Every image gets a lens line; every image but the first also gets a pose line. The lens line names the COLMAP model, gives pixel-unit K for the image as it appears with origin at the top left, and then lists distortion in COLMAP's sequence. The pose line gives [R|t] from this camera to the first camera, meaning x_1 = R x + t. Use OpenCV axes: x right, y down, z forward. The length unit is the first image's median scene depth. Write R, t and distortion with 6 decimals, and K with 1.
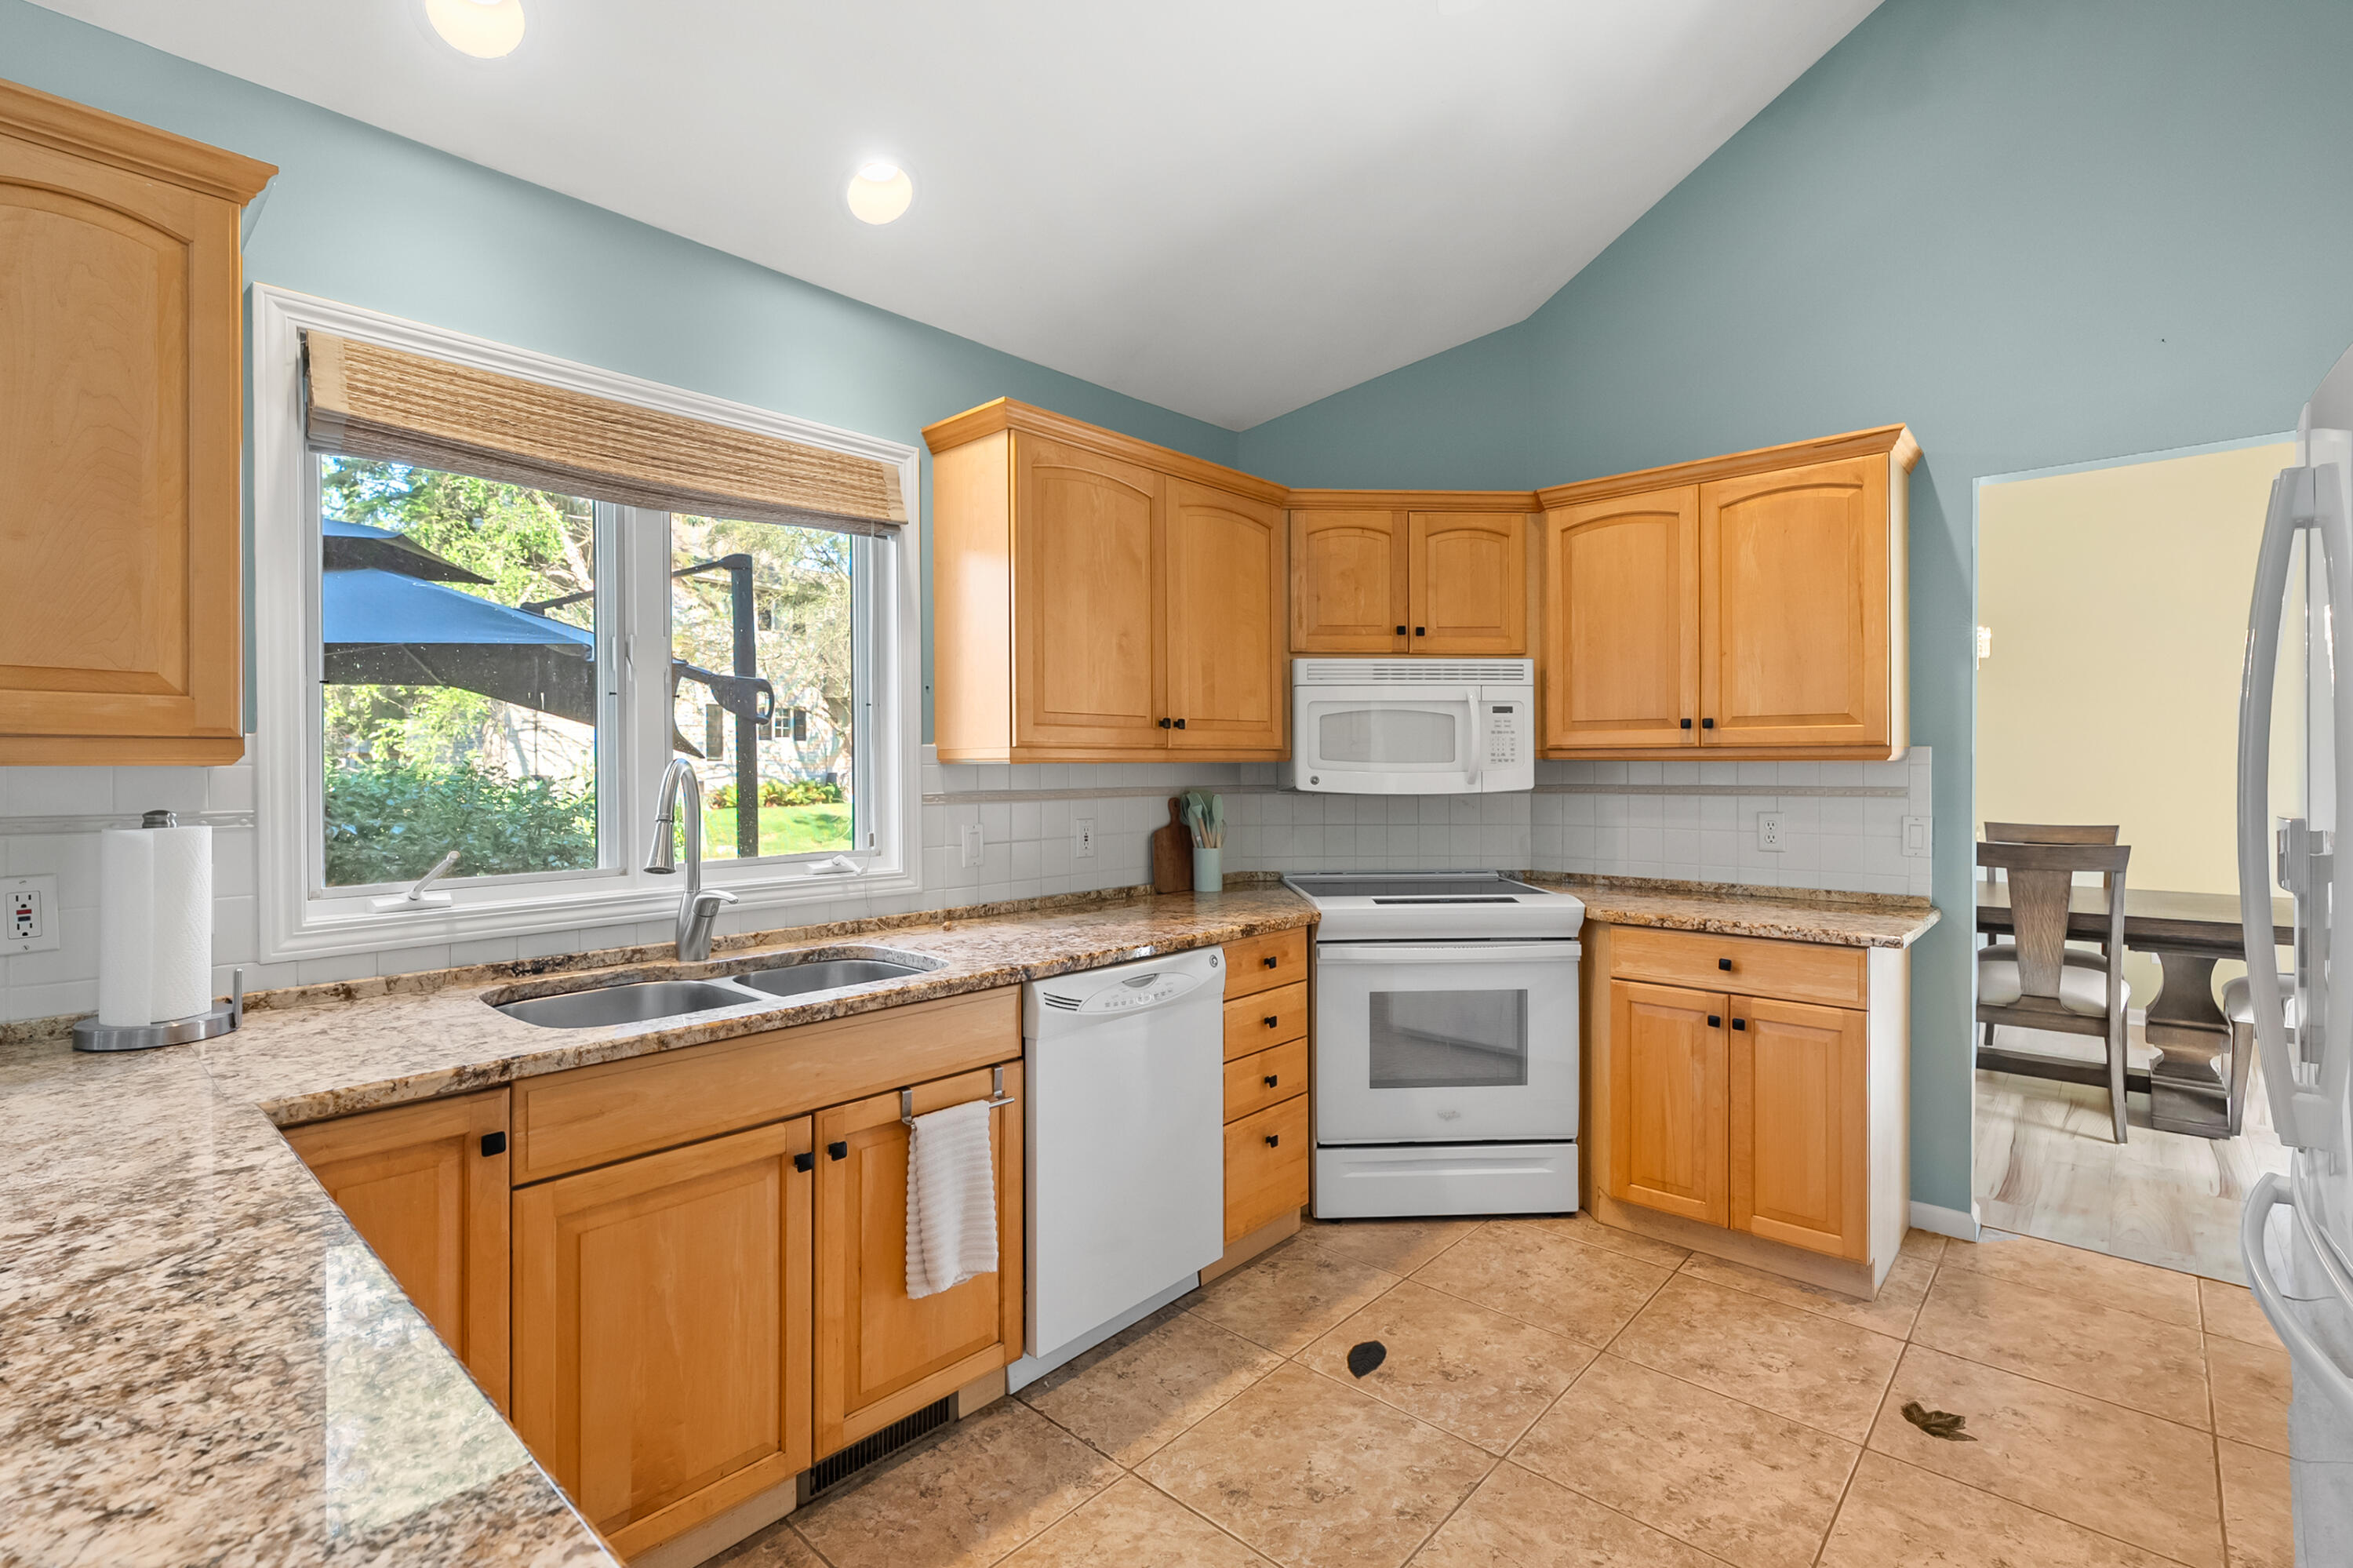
lens RADIAL K [[1068.7, 0, 1180.8], [0, 1068.7, 770.4], [0, 0, 1]] dist [-0.004769, 0.000760]
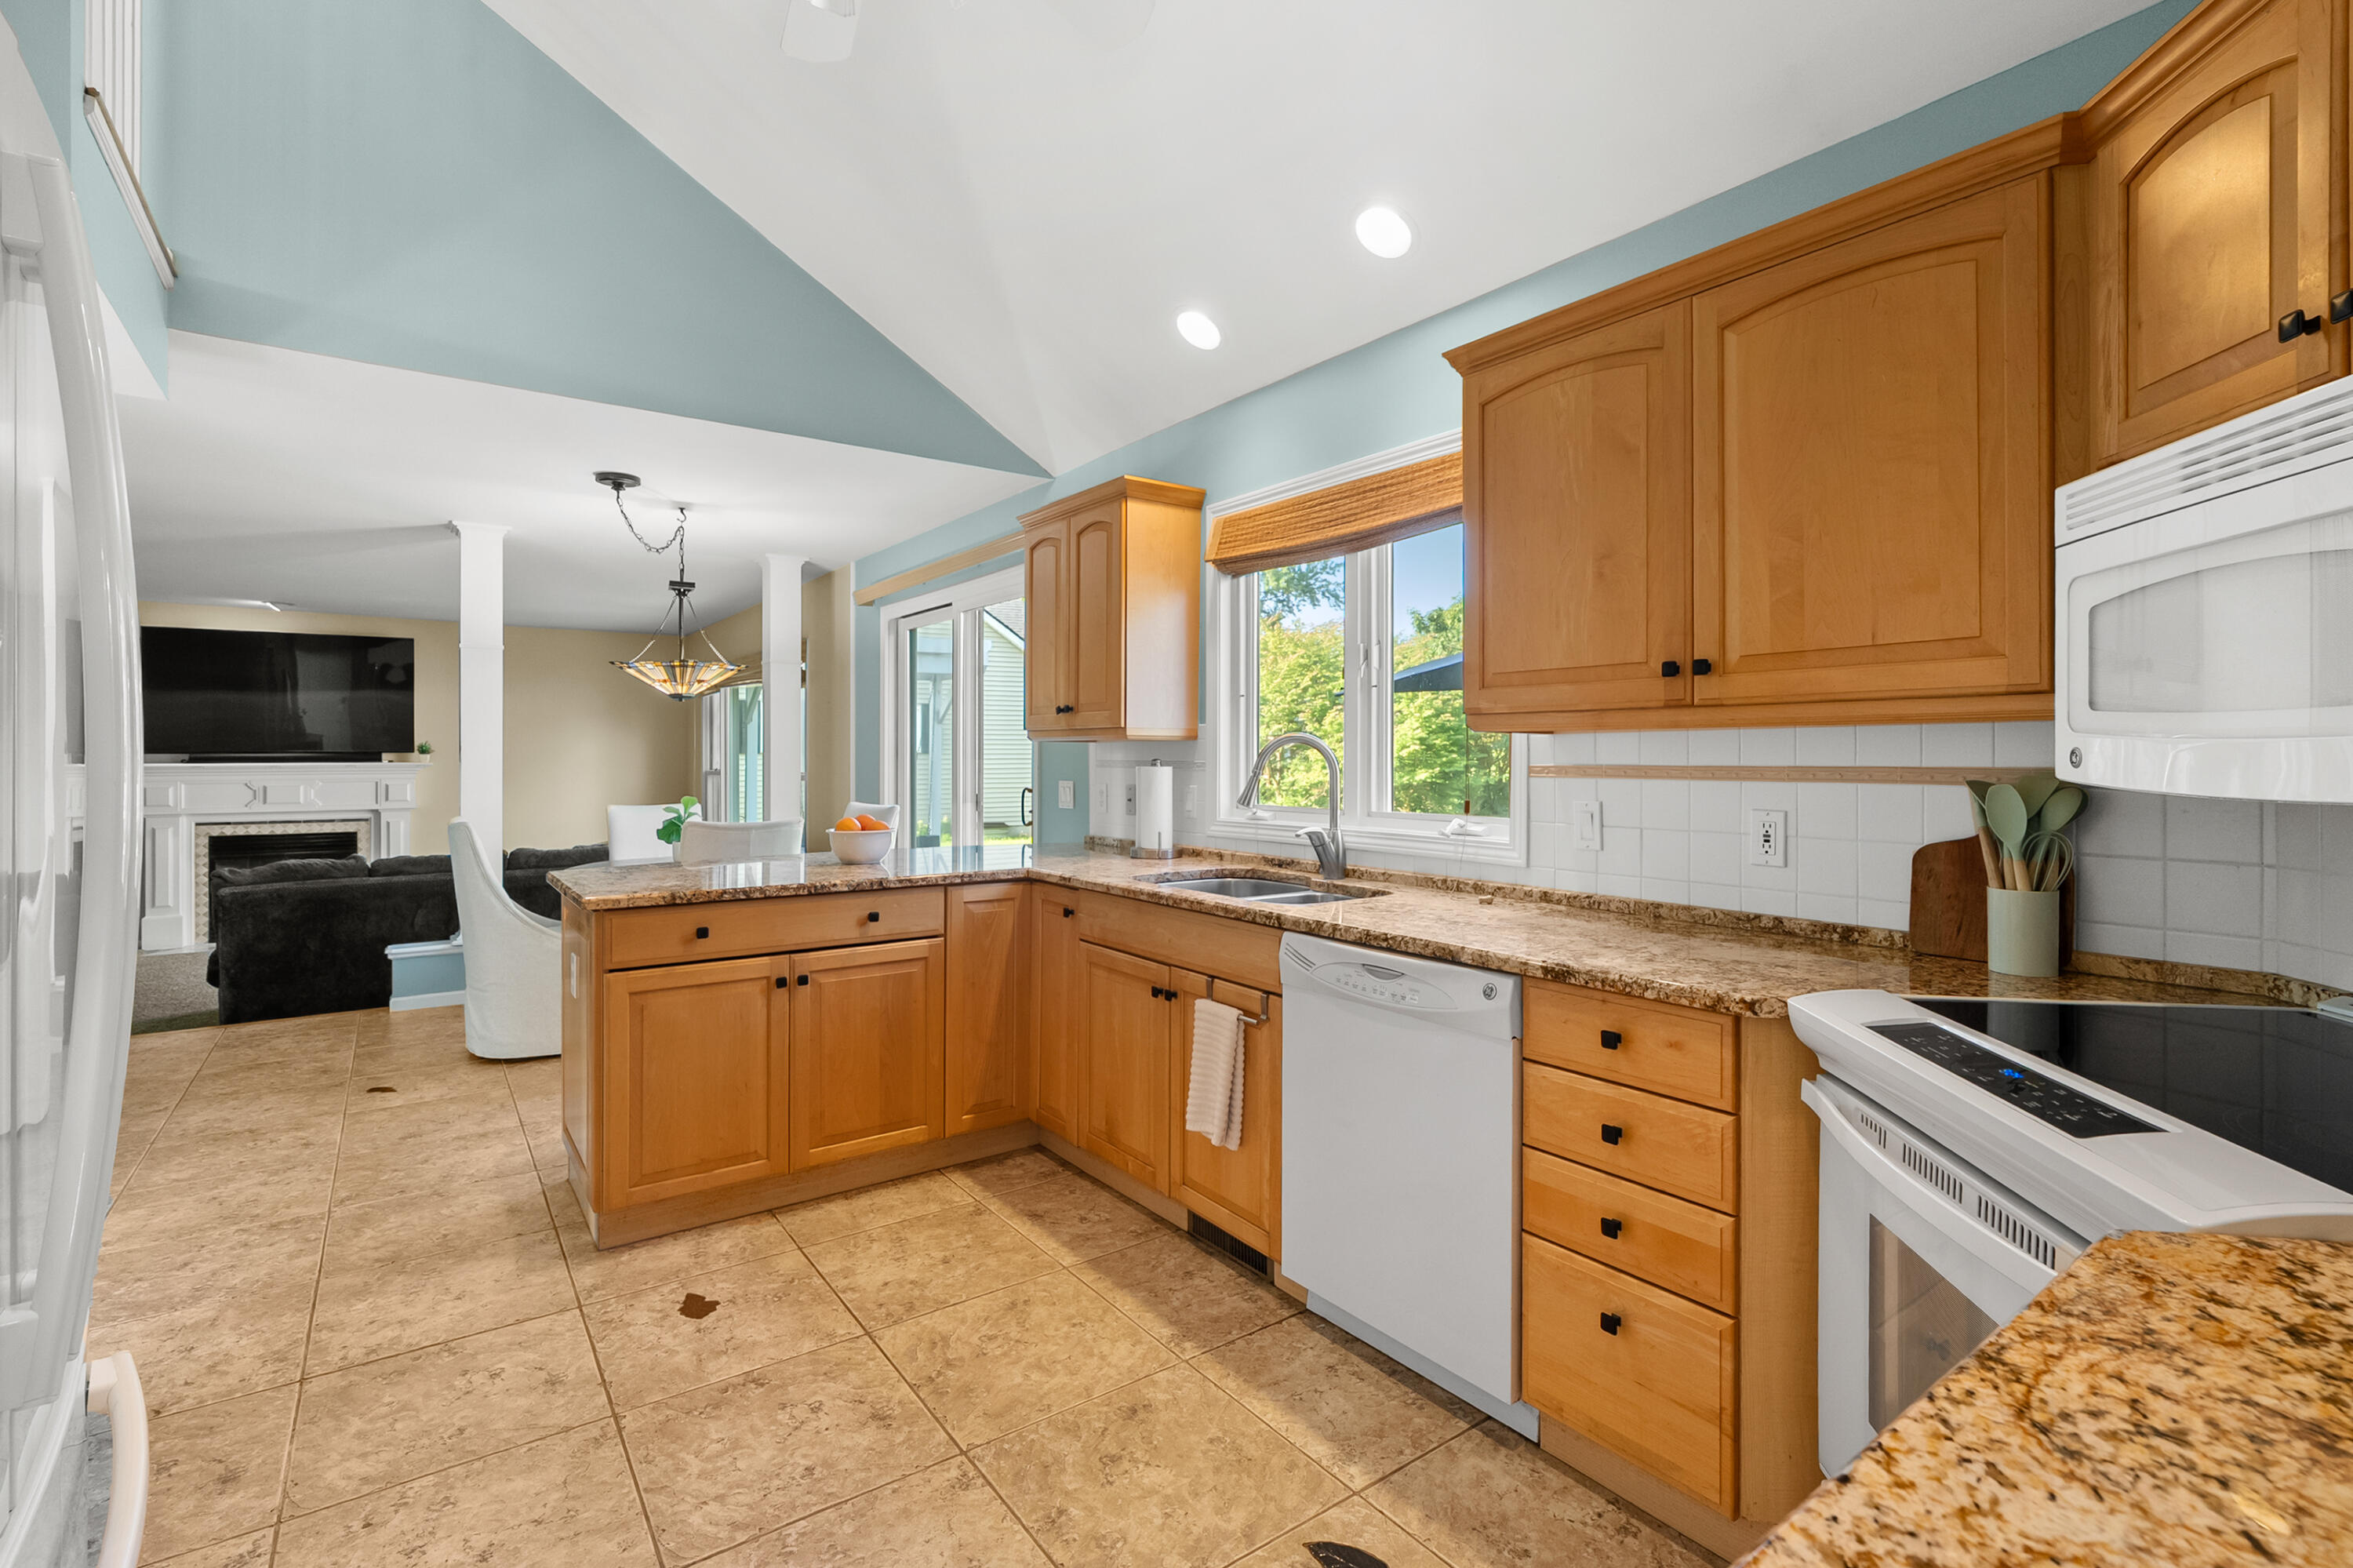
lens RADIAL K [[1068.7, 0, 1161.5], [0, 1068.7, 752.2], [0, 0, 1]] dist [-0.004769, 0.000760]
pose [[-0.216860, 0.002616, -0.976199, 0.745974], [-0.003825, 0.999986, 0.003530, 0.008264], [0.976195, 0.004500, -0.216847, 0.862291]]
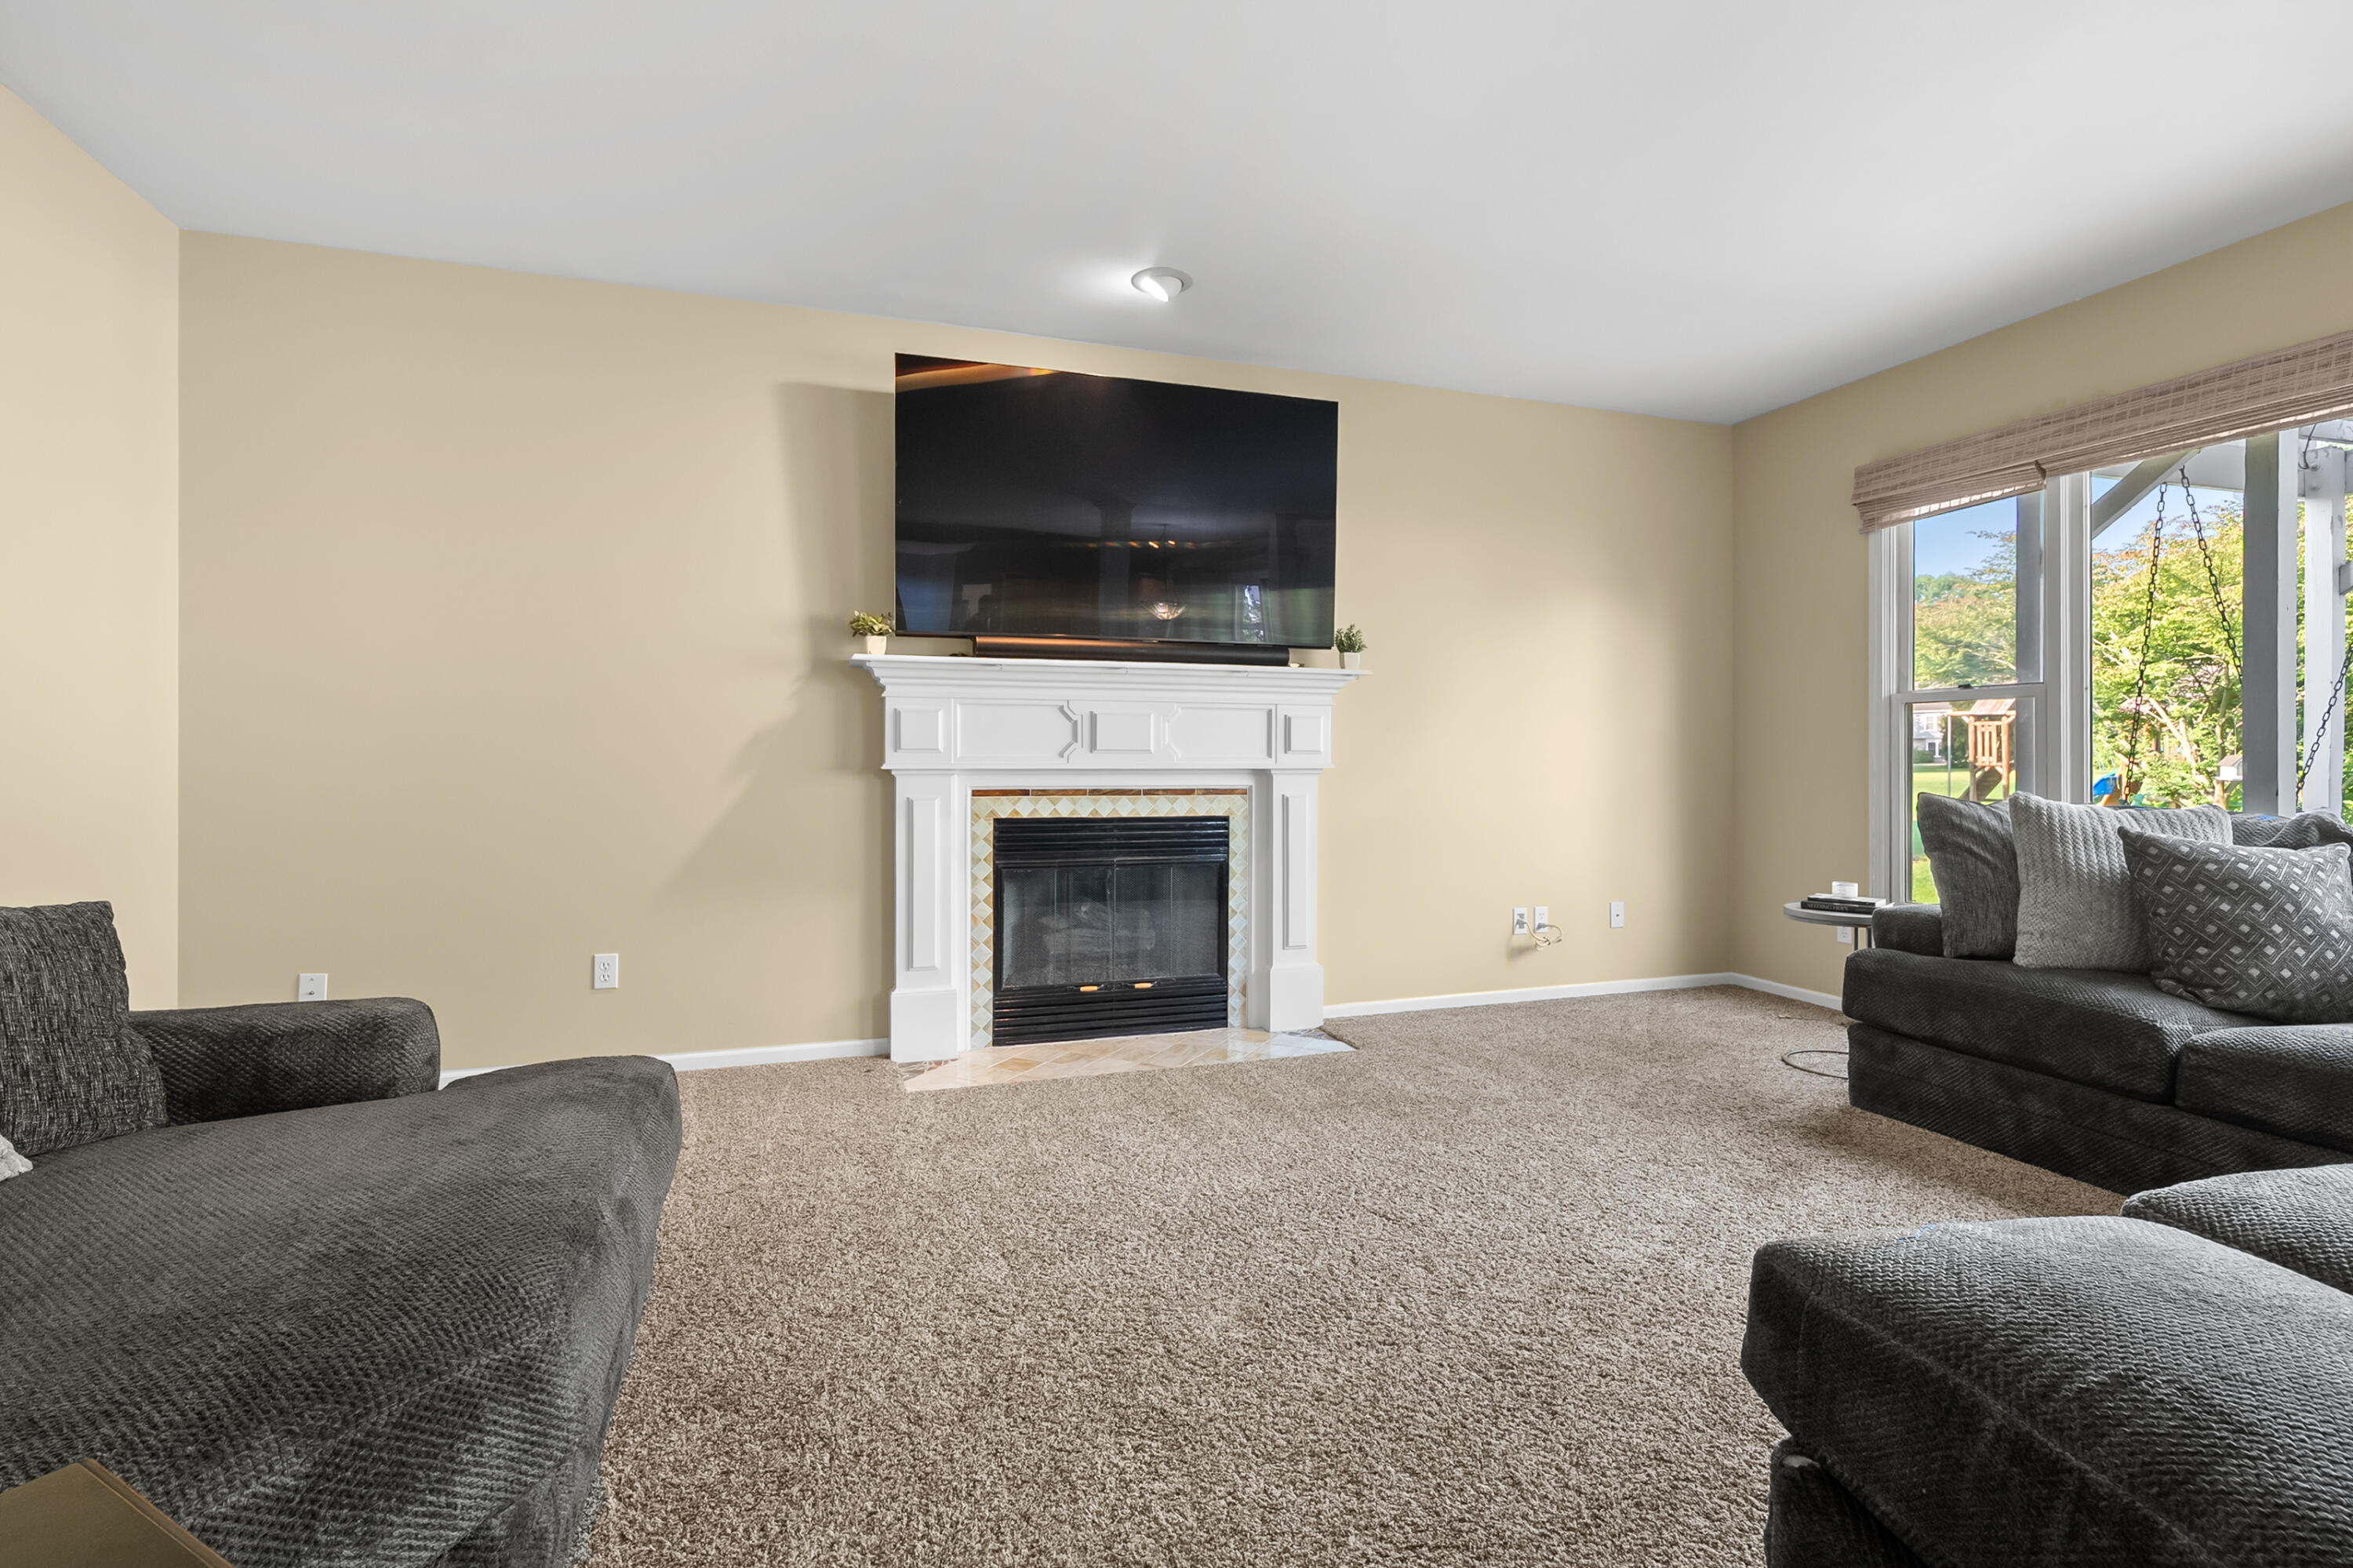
lens RADIAL K [[1068.7, 0, 1168.9], [0, 1068.7, 768.1], [0, 0, 1]] dist [-0.004769, 0.000760]
pose [[-0.497883, 0.011968, -0.867161, -0.584070], [-0.007045, 0.999816, 0.017844, 0.184062], [0.867215, 0.014993, -0.497707, -1.673427]]
